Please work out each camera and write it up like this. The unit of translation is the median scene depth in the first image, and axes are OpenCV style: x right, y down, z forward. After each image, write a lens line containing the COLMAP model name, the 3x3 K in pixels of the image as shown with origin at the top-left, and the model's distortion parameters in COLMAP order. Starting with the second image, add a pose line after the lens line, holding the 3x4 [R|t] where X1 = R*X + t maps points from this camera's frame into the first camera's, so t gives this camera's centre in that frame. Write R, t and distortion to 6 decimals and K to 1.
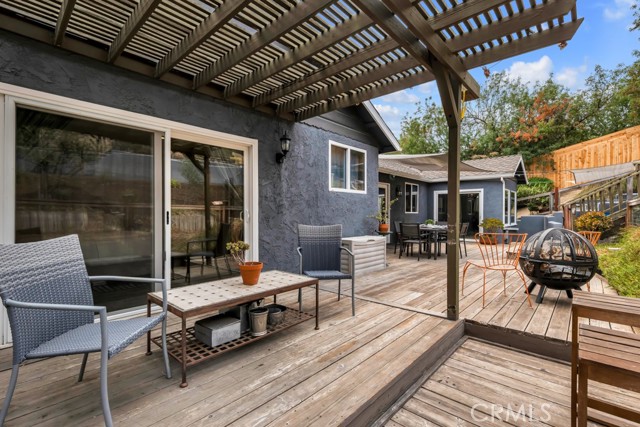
lens RADIAL K [[288.7, 0, 320.7], [0, 288.7, 215.5], [0, 0, 1]] dist [-0.002001, 0.001306]
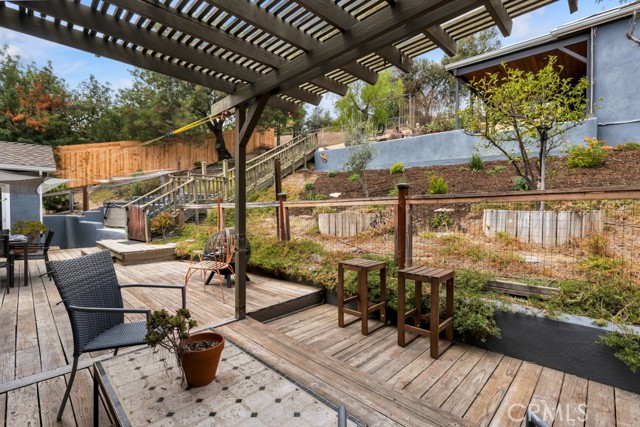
lens RADIAL K [[288.7, 0, 319.9], [0, 288.7, 211.7], [0, 0, 1]] dist [-0.002001, 0.001306]
pose [[0.053875, -0.010862, 0.998489, -0.116200], [0.011841, 0.999877, 0.010238, -0.010767], [-0.998477, 0.011271, 0.053997, 0.117504]]
